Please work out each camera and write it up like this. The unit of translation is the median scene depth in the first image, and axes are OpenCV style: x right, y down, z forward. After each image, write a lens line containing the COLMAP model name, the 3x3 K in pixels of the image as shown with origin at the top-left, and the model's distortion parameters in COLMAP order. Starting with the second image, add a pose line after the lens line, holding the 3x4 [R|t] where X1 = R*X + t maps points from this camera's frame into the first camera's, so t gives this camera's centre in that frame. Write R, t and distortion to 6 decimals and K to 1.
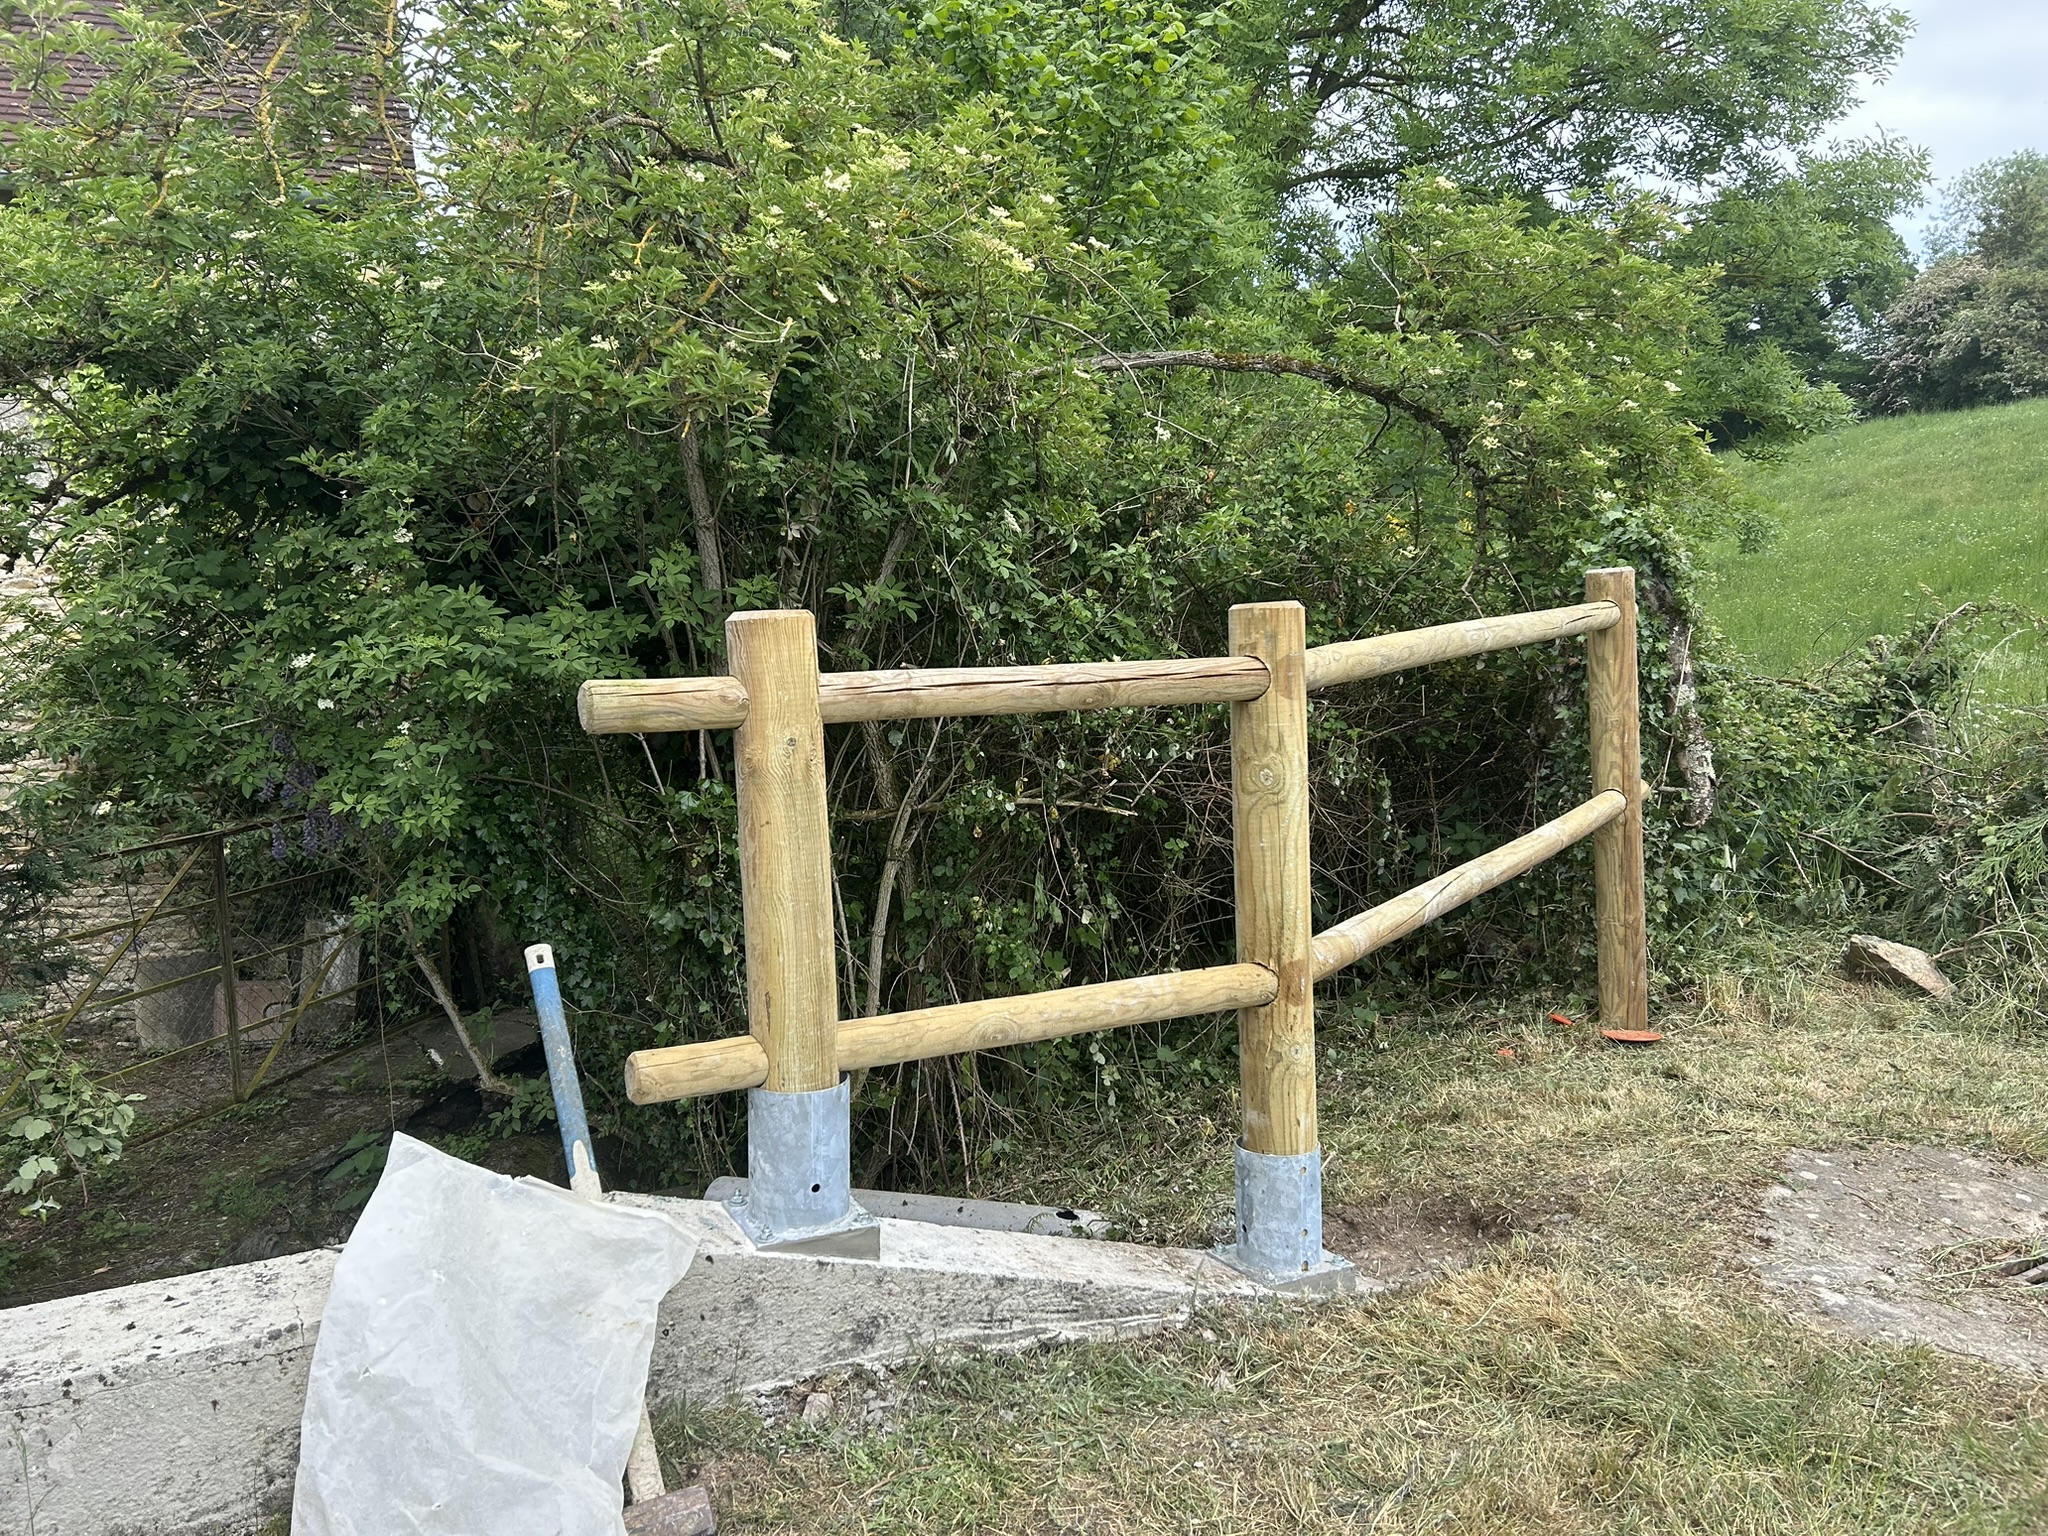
lens RADIAL K [[1620.5, 0, 1024.0], [0, 1620.5, 768.0], [0, 0, 1]] dist [0.047513, -0.001594]
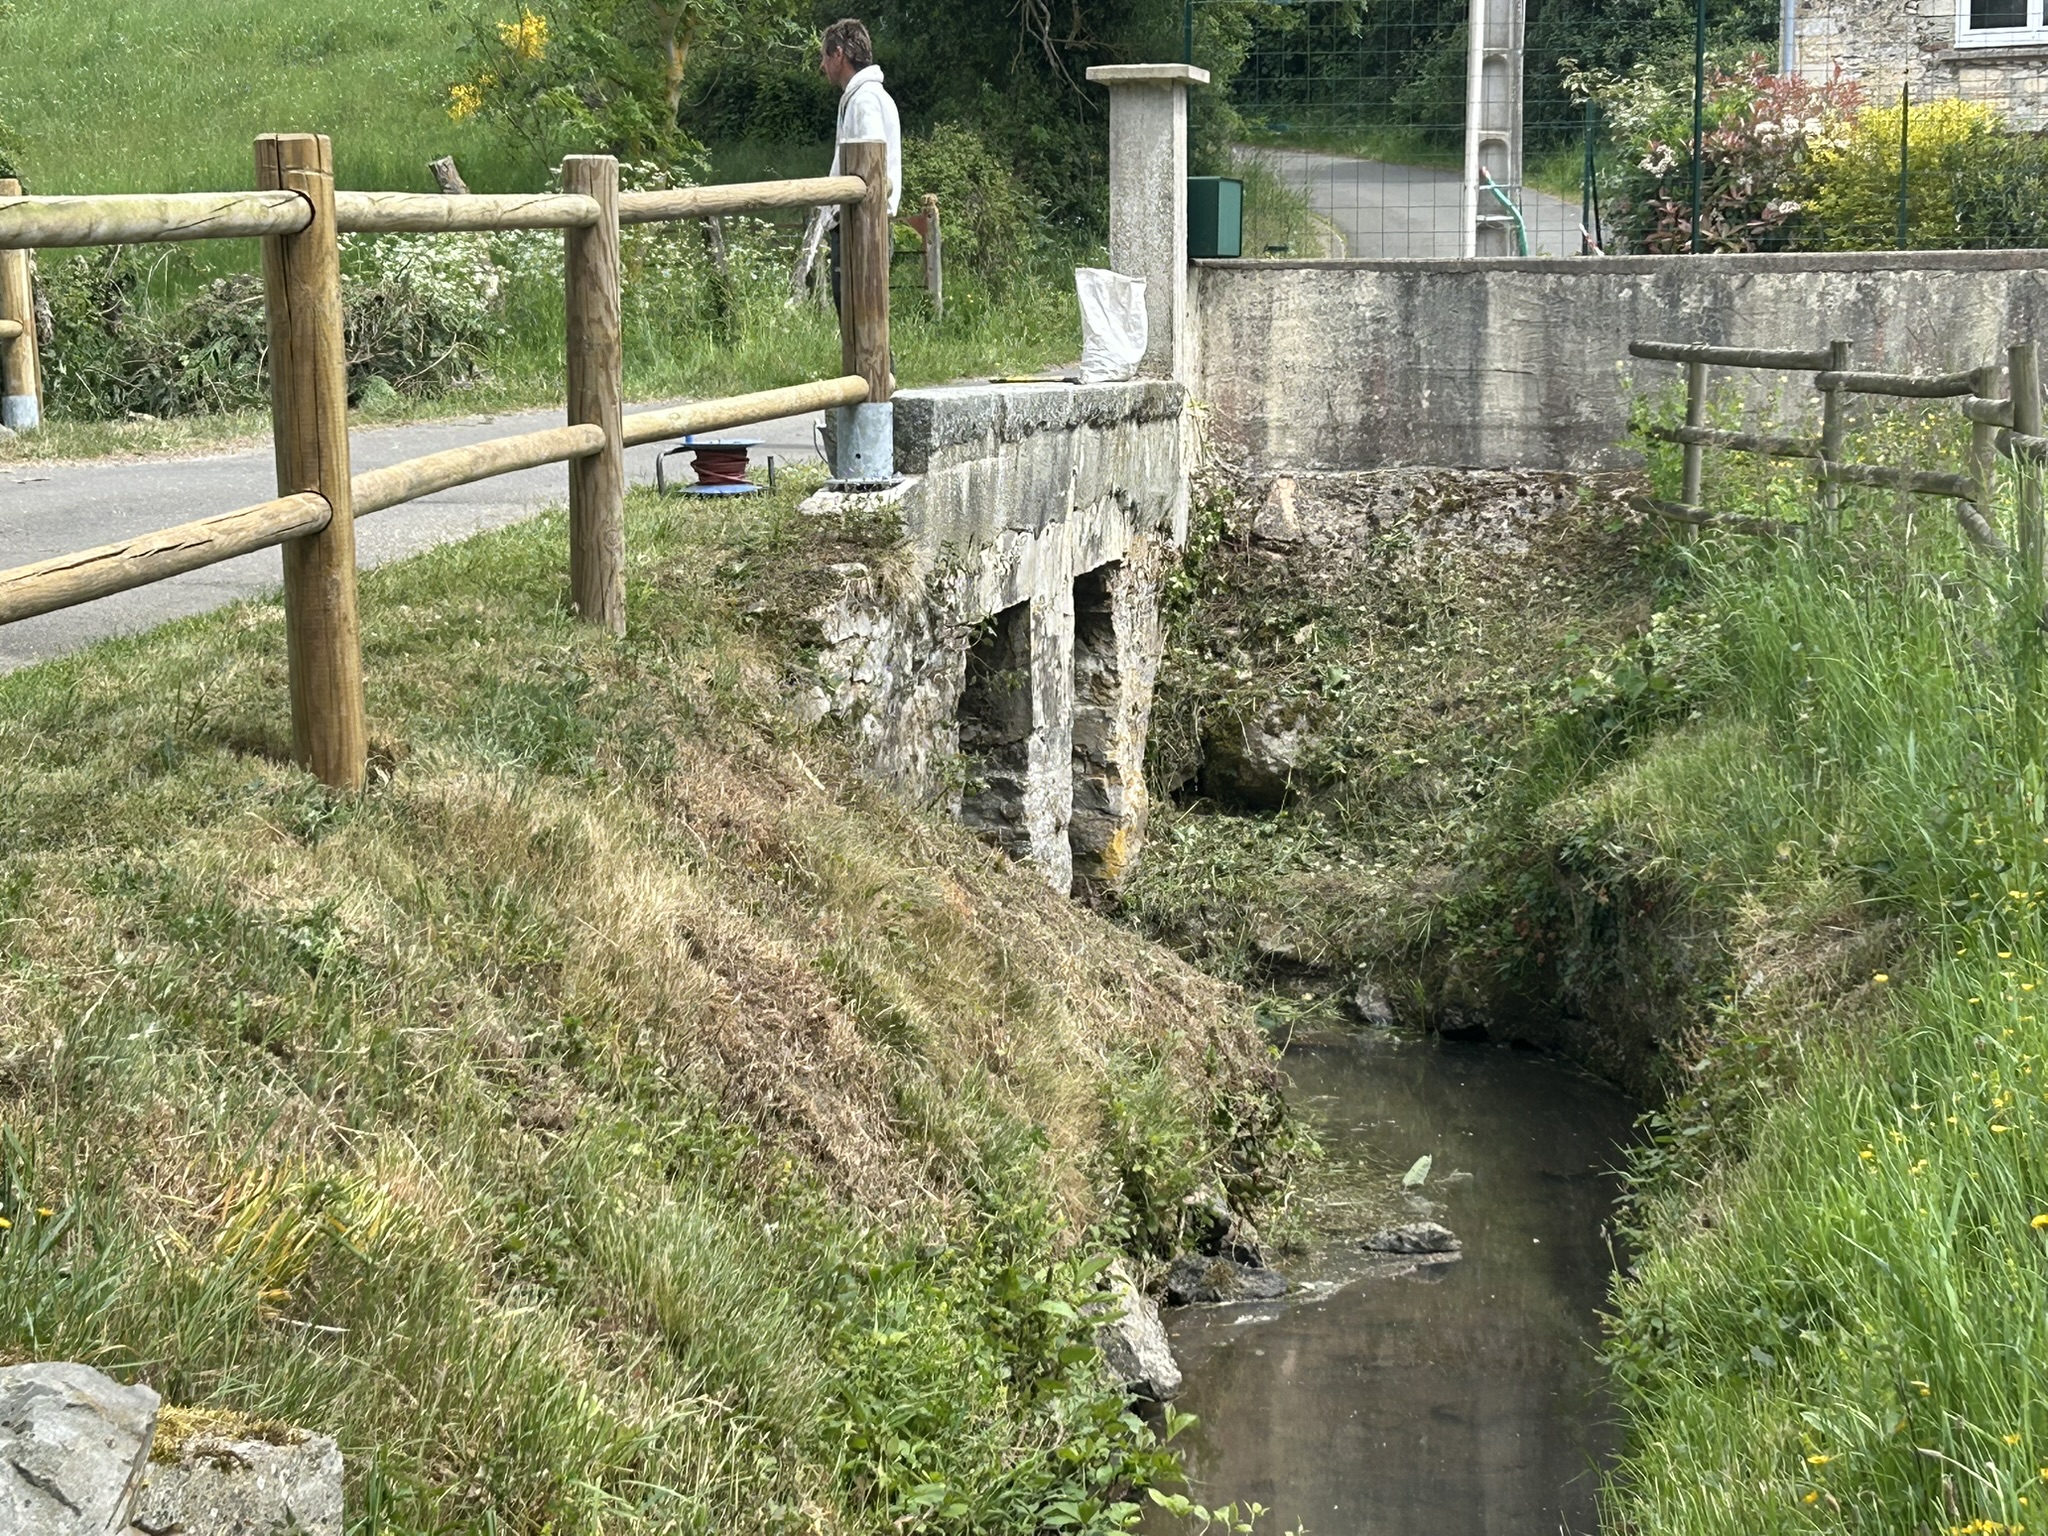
lens RADIAL K [[3954.4, 0, 1024.0], [0, 3954.4, 768.0], [0, 0, 1]] dist [0.156641, 0.173881]
pose [[0.666187, -0.077878, 0.741707, -2.022448], [0.088180, 0.995782, 0.025353, 0.456758], [-0.740553, 0.048514, 0.670244, -2.500004]]
